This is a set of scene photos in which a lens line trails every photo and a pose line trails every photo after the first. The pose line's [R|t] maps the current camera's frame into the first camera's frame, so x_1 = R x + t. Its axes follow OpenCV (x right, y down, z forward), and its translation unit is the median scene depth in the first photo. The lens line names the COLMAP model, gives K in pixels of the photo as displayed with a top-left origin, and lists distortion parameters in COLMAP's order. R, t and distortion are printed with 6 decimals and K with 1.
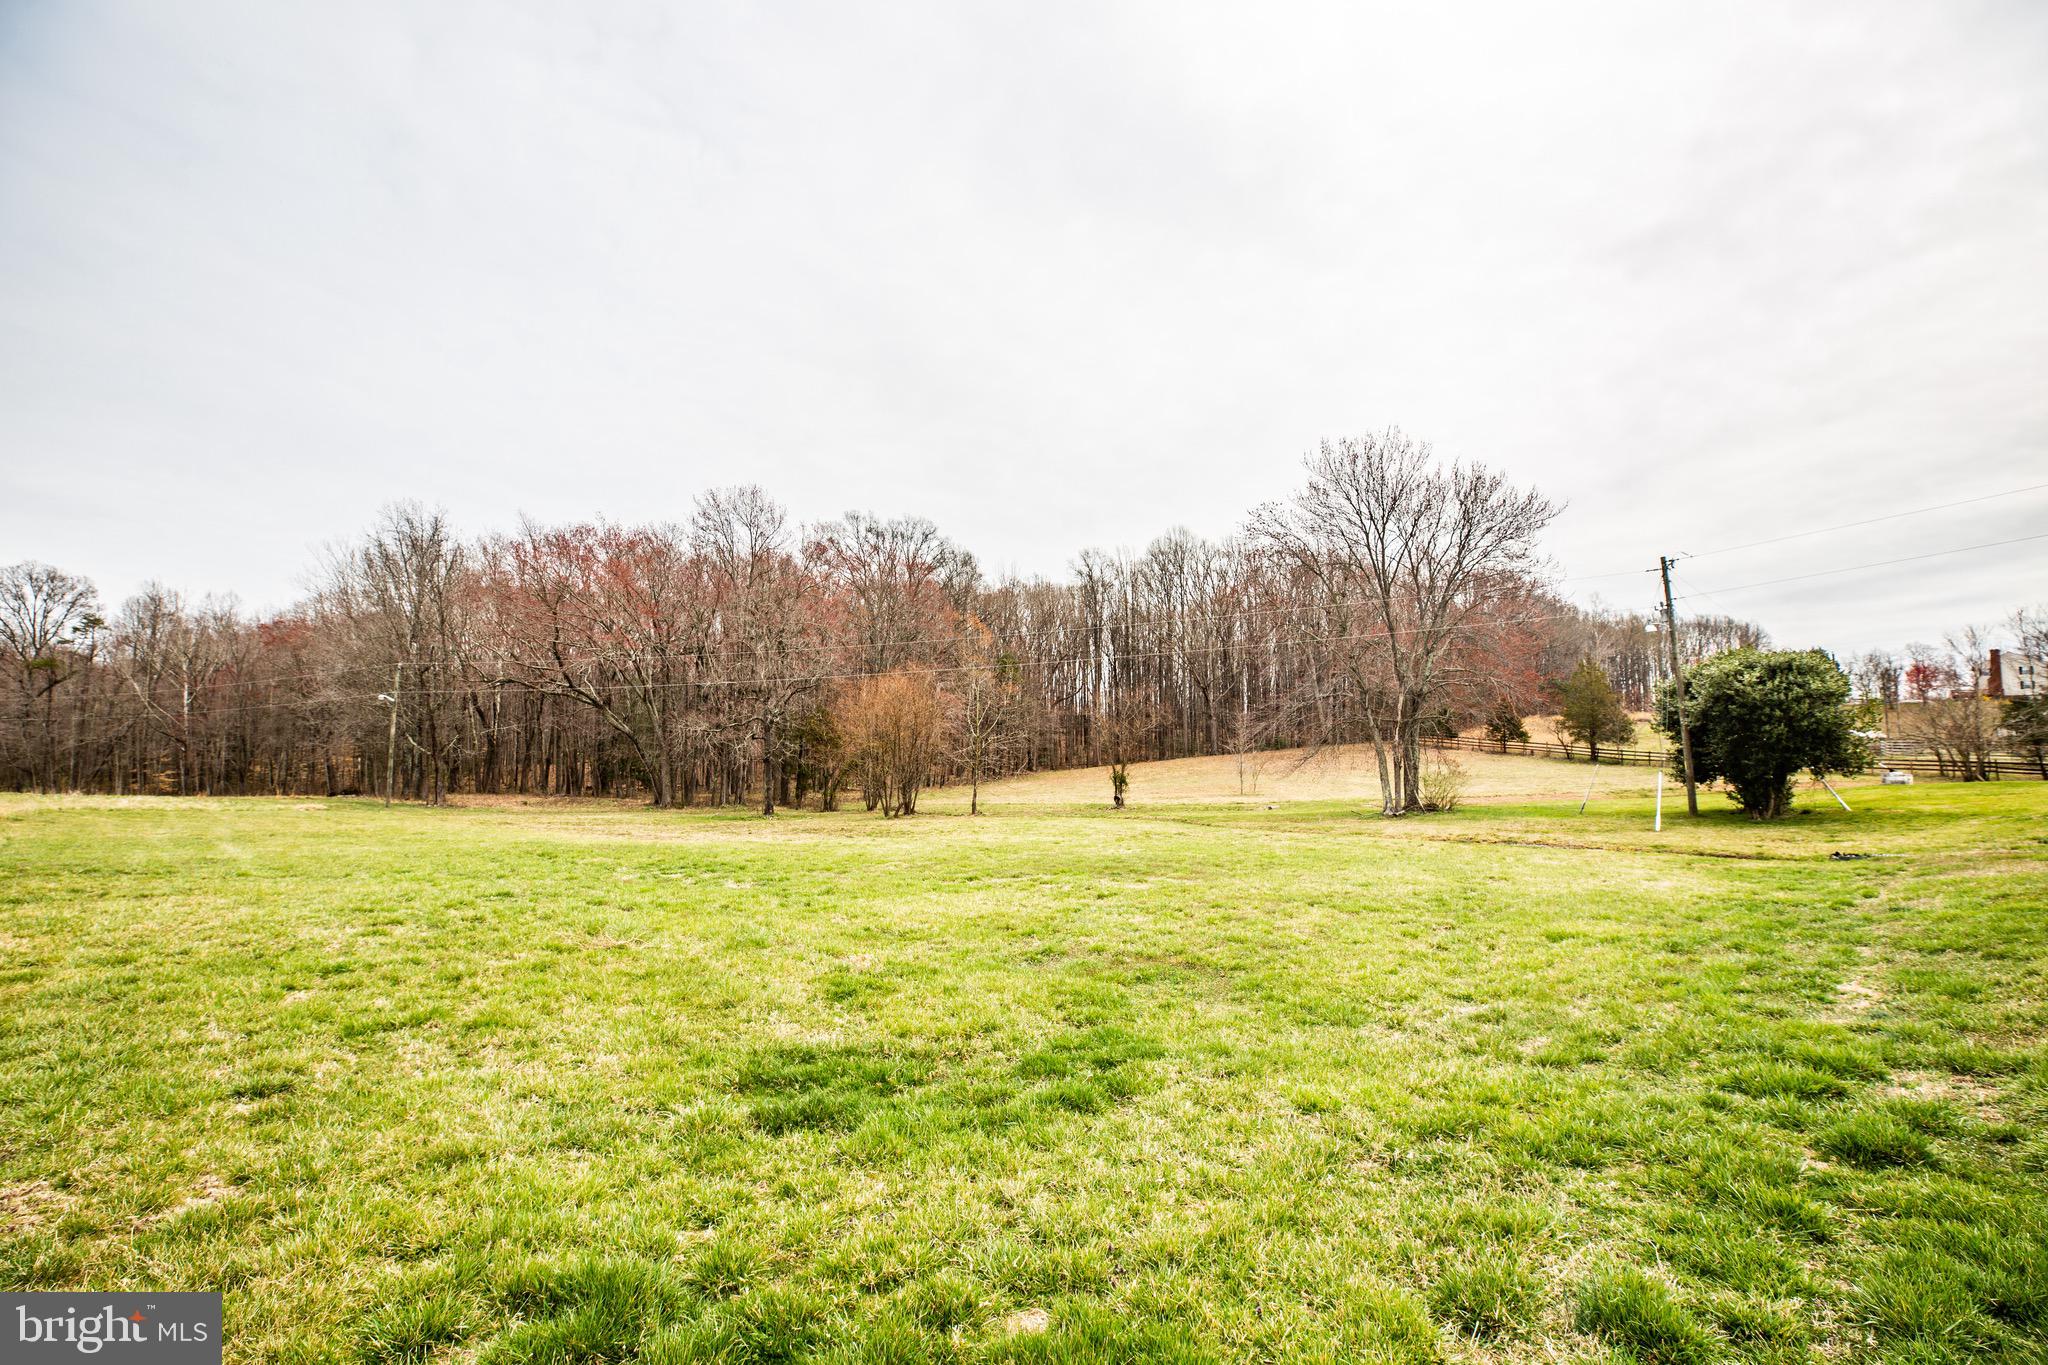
lens RADIAL K [[944.5, 0, 1024.0], [0, 944.5, 682.5], [0, 0, 1]] dist [-0.003240, 0.000245]
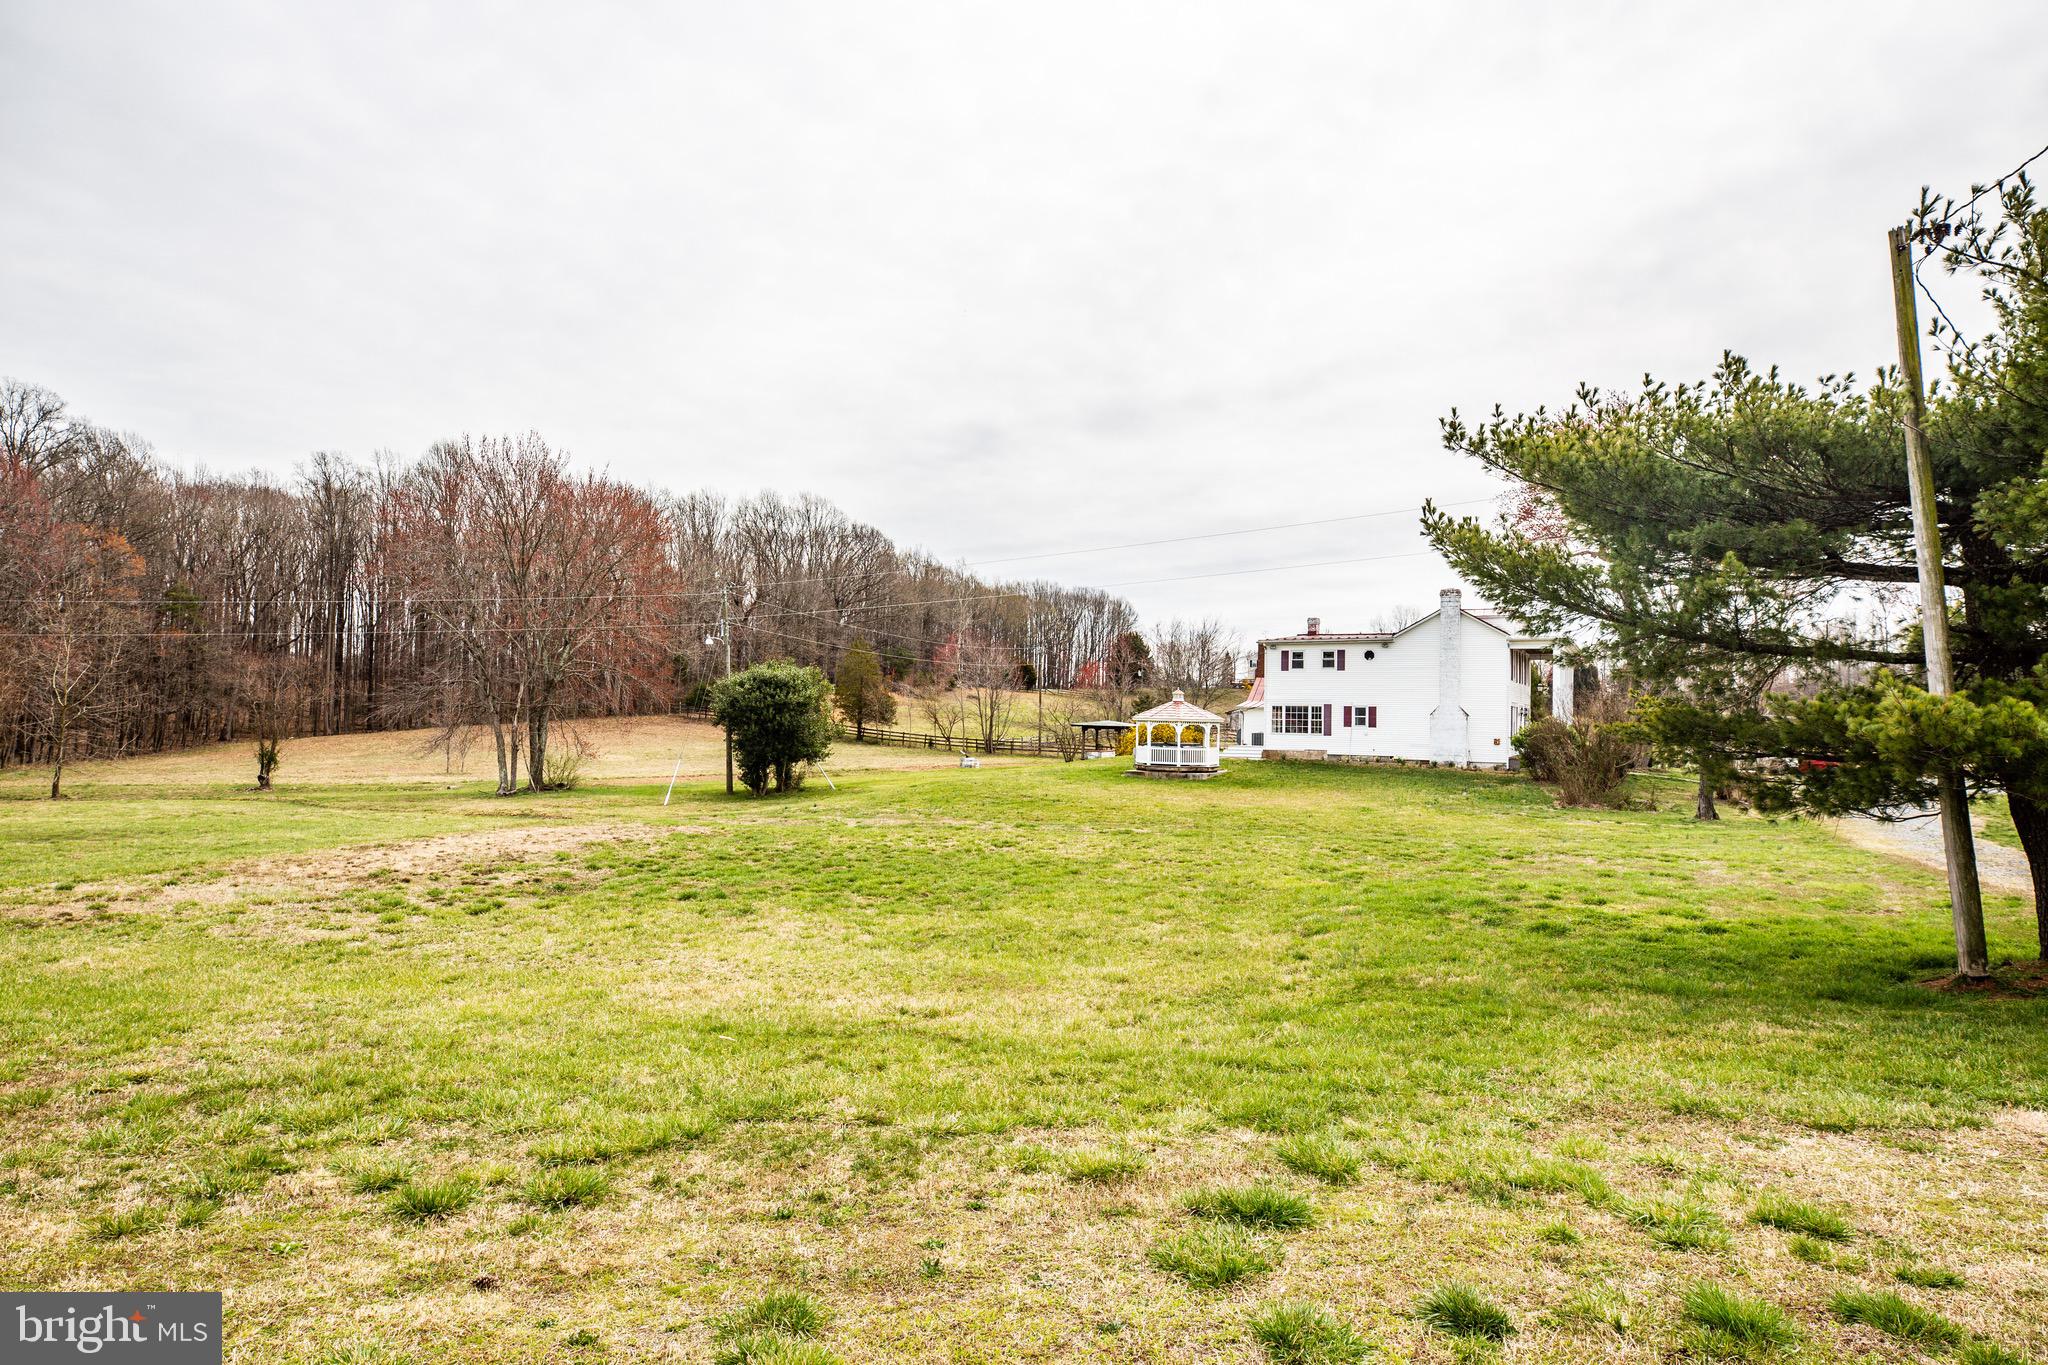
lens RADIAL K [[1249.2, 0, 1024.0], [0, 1249.2, 682.5], [0, 0, 1]] dist [0.001088, 0.000264]
pose [[0.866470, 0.035810, 0.497943, 0.129268], [-0.058651, 0.997819, 0.030298, -0.041938], [-0.495772, -0.055457, 0.866680, -0.343874]]
